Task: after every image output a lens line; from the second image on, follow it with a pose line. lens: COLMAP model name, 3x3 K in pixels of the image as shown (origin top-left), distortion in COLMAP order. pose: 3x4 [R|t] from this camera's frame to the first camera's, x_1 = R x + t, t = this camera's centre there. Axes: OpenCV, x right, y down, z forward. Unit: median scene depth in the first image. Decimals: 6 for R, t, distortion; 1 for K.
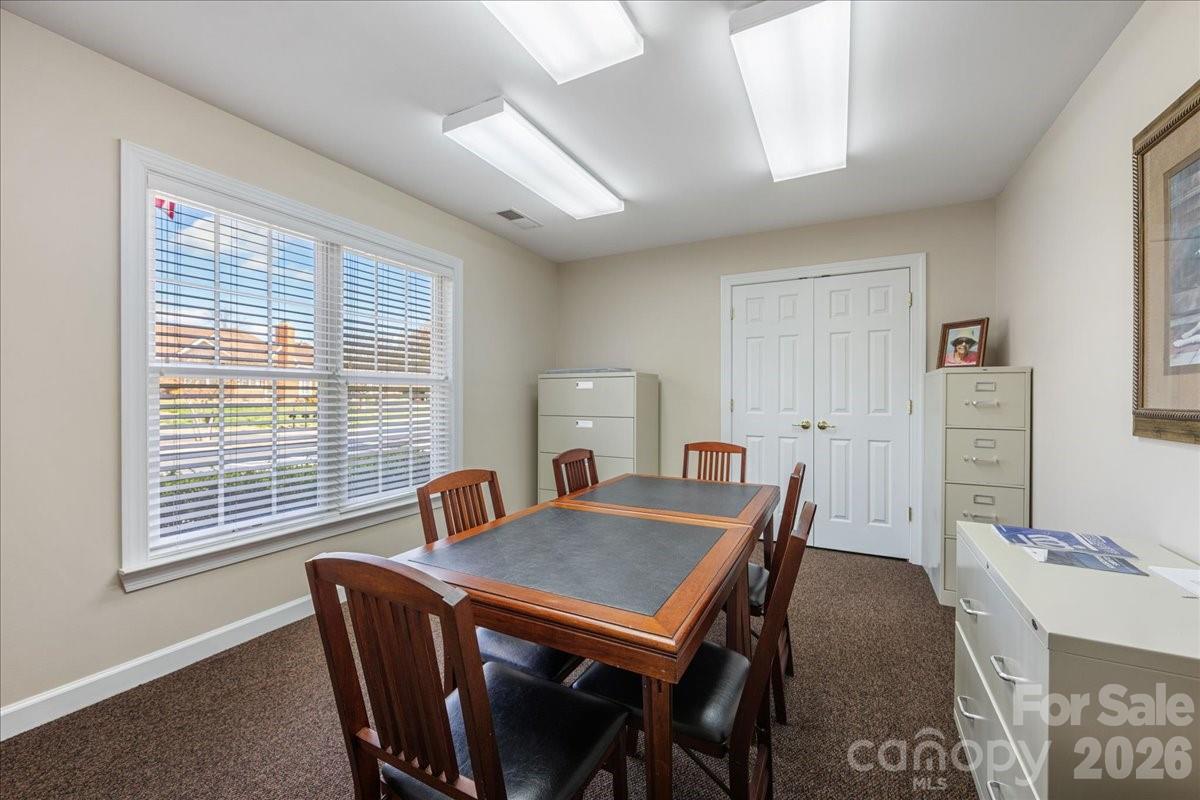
lens RADIAL K [[474.9, 0, 596.5], [0, 474.9, 394.1], [0, 0, 1]] dist [-0.002083, -0.000402]
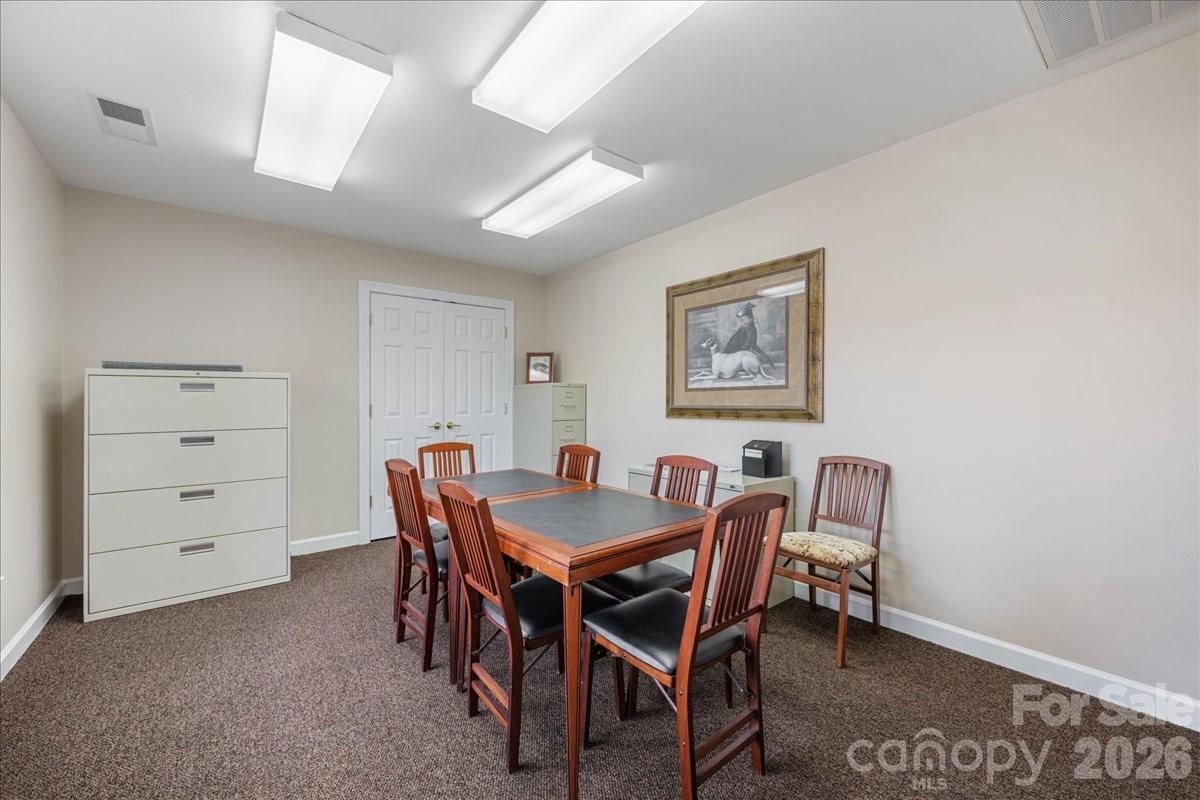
lens RADIAL K [[474.9, 0, 595.9], [0, 474.9, 401.6], [0, 0, 1]] dist [-0.002083, -0.000402]
pose [[0.402082, -0.004766, 0.915591, -0.617429], [0.000146, 0.999987, 0.005142, -0.001070], [-0.915604, -0.001934, 0.402077, 0.220671]]
